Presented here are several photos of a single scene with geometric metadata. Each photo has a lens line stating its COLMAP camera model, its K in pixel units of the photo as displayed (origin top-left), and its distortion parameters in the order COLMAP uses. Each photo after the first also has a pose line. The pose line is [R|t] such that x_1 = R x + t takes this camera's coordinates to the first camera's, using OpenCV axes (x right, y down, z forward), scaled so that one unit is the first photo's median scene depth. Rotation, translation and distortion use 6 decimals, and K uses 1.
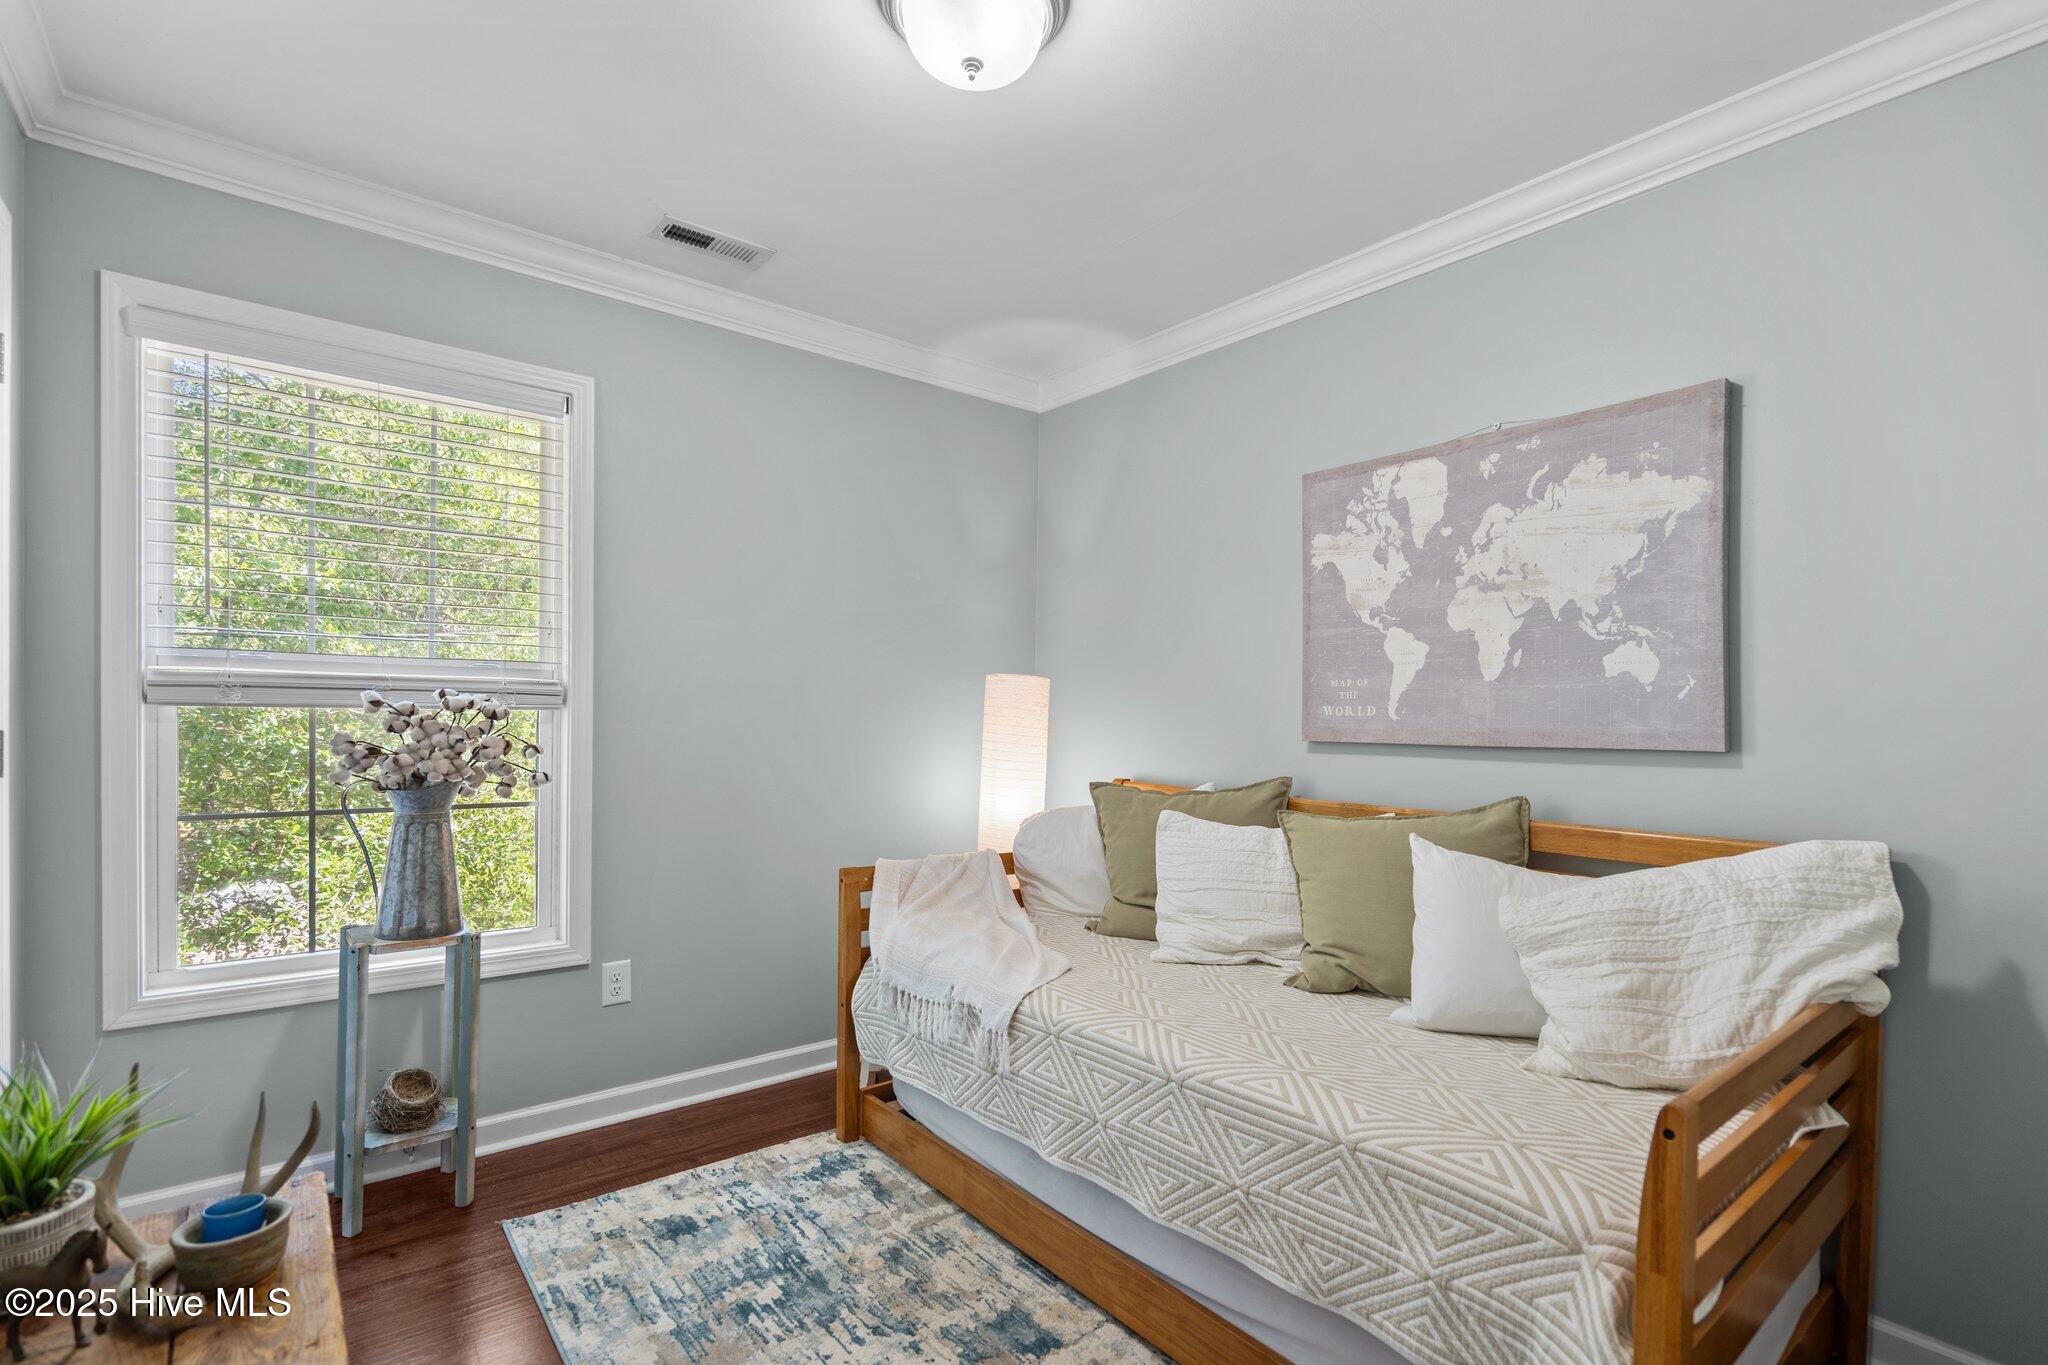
lens RADIAL K [[957.9, 0, 1039.0], [0, 957.9, 730.0], [0, 0, 1]] dist [-0.000063, 0.000224]
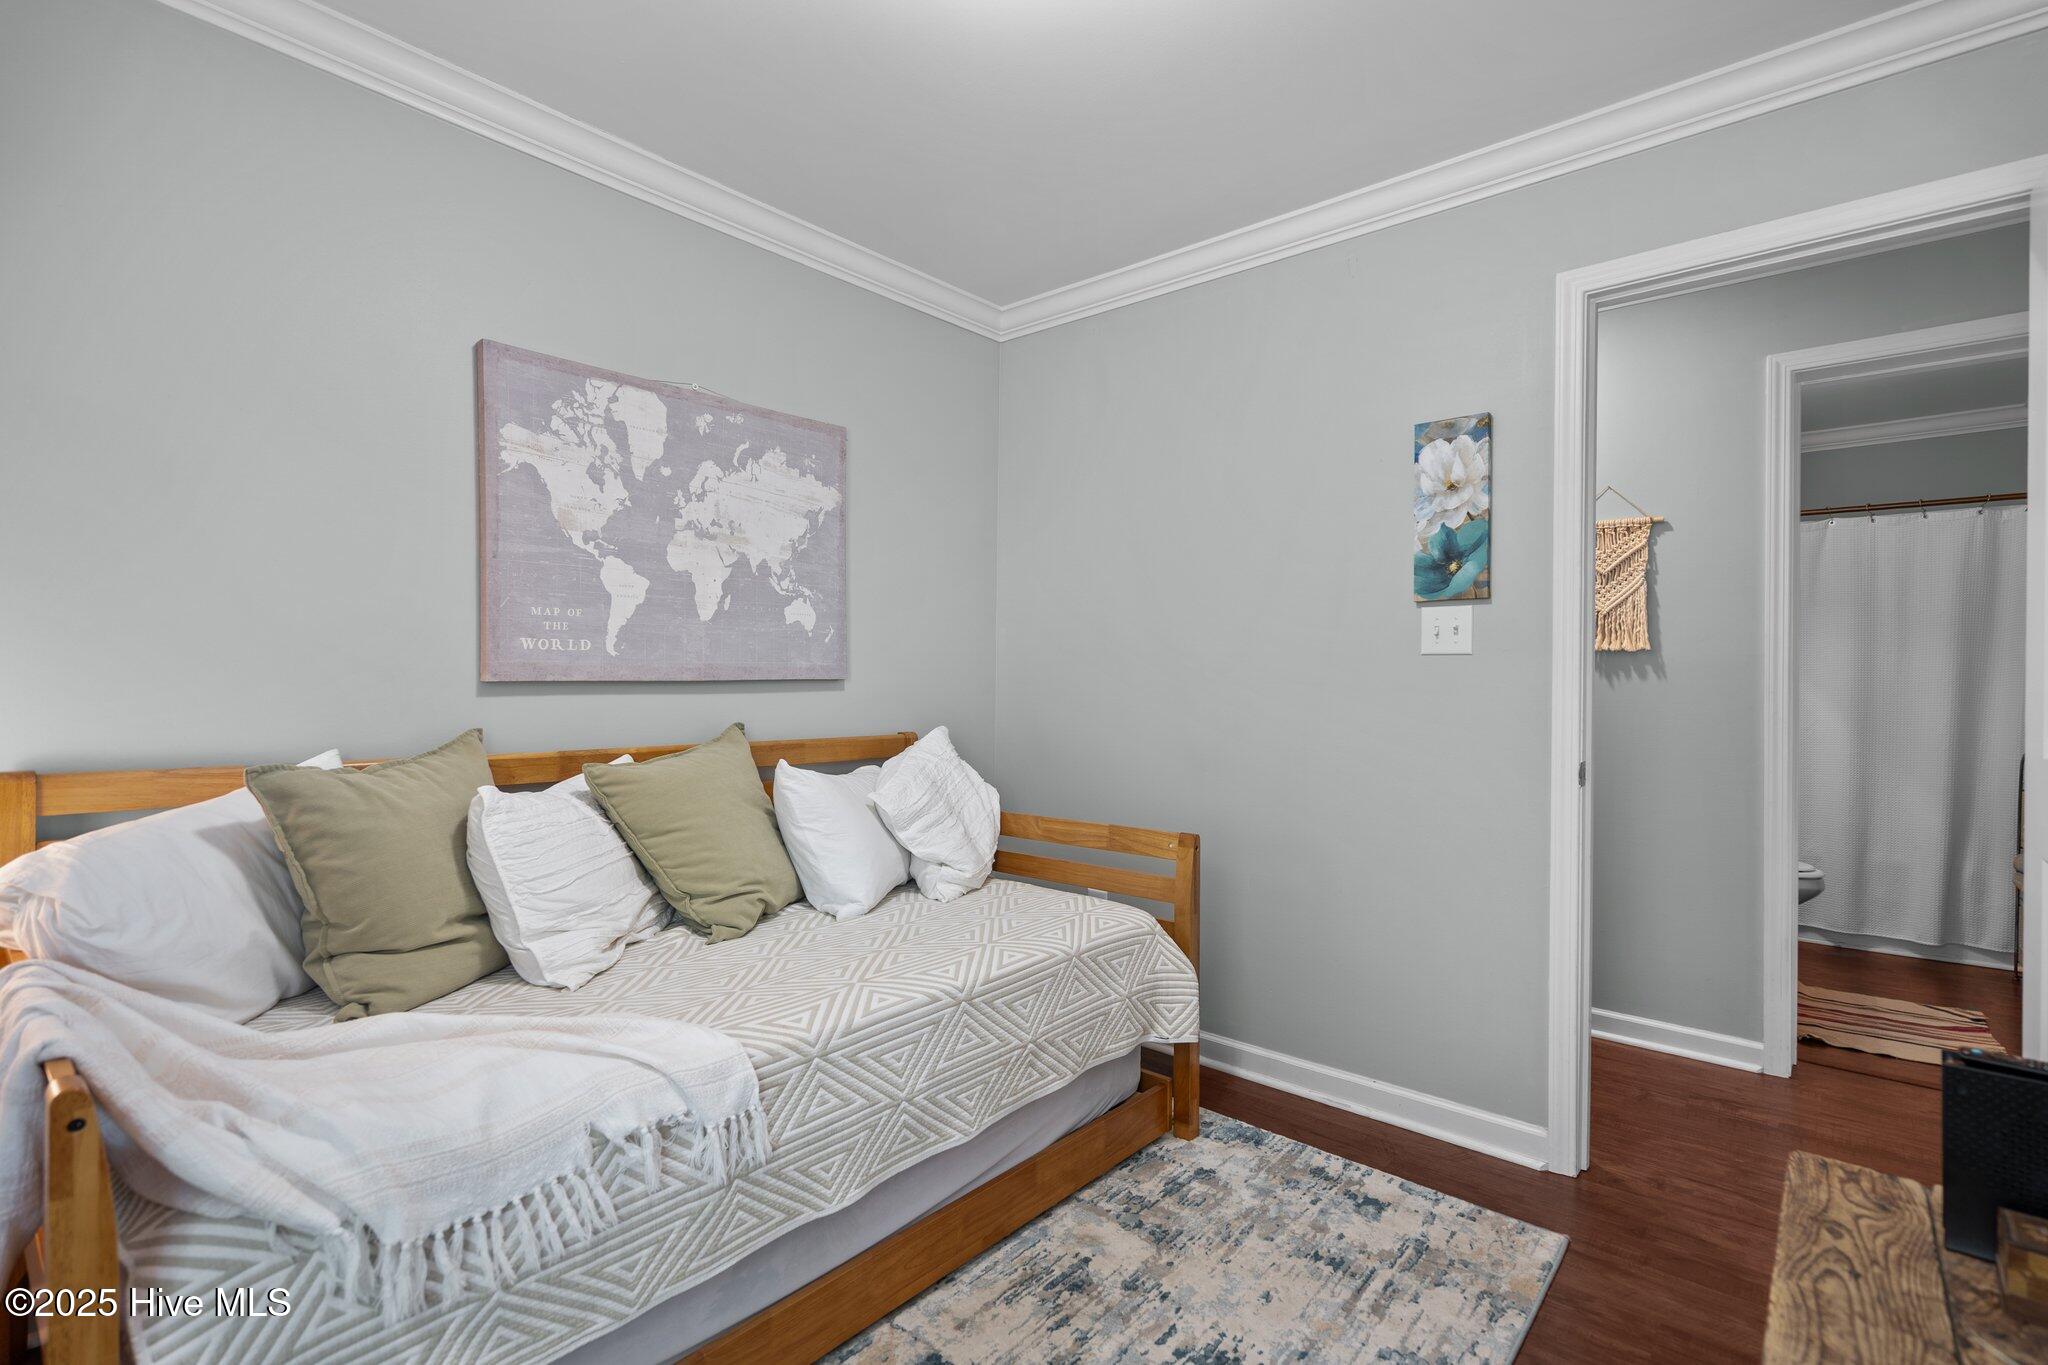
lens RADIAL K [[957.9, 0, 1024.8], [0, 957.9, 674.3], [0, 0, 1]] dist [-0.000063, 0.000224]
pose [[-0.172202, -0.012457, 0.984983, -0.665523], [0.004907, 0.999897, 0.013503, -0.003112], [-0.985050, 0.007159, -0.172123, 0.822505]]
